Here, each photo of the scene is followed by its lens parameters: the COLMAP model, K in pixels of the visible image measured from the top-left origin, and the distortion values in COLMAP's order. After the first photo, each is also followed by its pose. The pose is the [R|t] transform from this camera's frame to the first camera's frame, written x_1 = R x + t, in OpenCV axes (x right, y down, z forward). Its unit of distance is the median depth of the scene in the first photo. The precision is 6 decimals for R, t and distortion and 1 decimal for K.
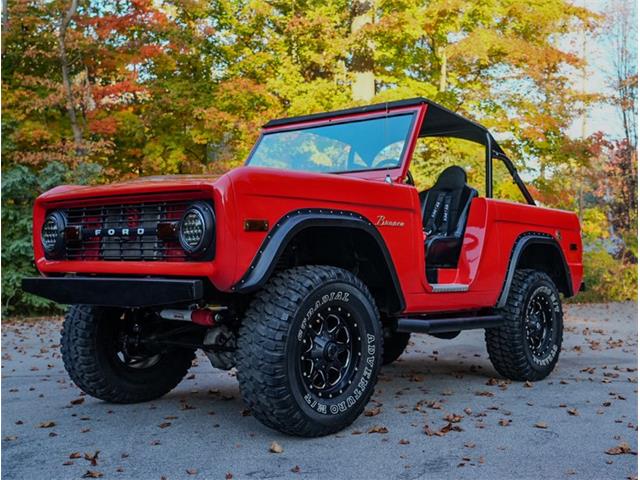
lens RADIAL K [[694.4, 0, 368.7], [0, 694.4, 218.4], [0, 0, 1]] dist [0.009737, 0.002649]
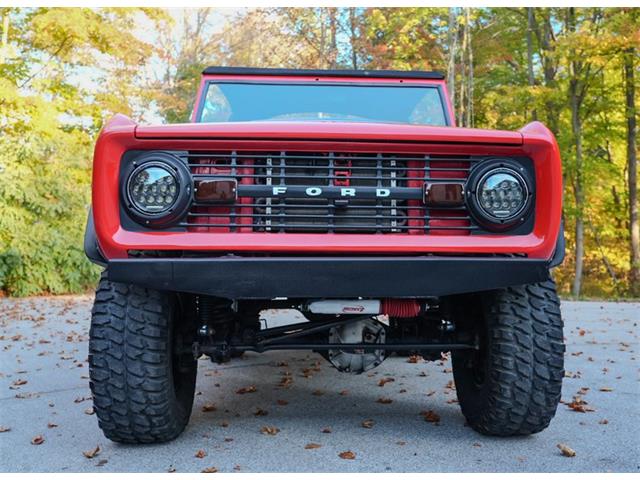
lens RADIAL K [[655.2, 0, 321.2], [0, 655.2, 206.6], [0, 0, 1]] dist [-0.004035, -0.005550]
pose [[0.797528, 0.034742, 0.602281, -0.673791], [-0.044257, 0.999020, 0.000976, 0.029937], [-0.601657, -0.027433, 0.798284, 0.419051]]
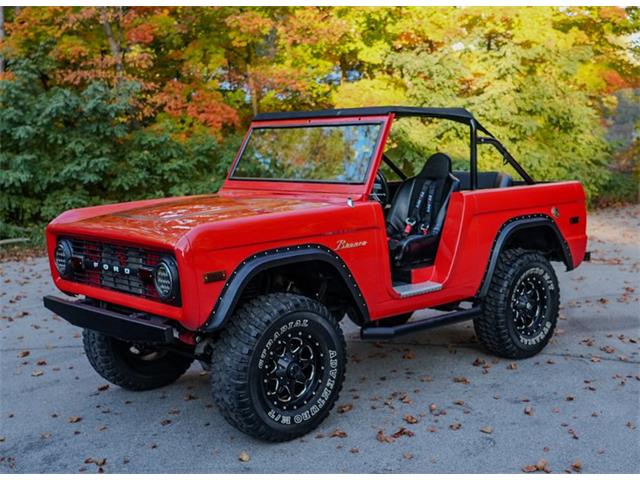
lens RADIAL K [[773.6, 0, 320.0], [0, 773.6, 240.0], [0, 0, 1]] dist [0.004057, 0.011815]
pose [[0.984157, -0.022193, -0.175903, 0.185782], [0.056639, 0.979501, 0.193312, -0.224817], [0.168007, -0.200213, 0.965240, -0.156454]]
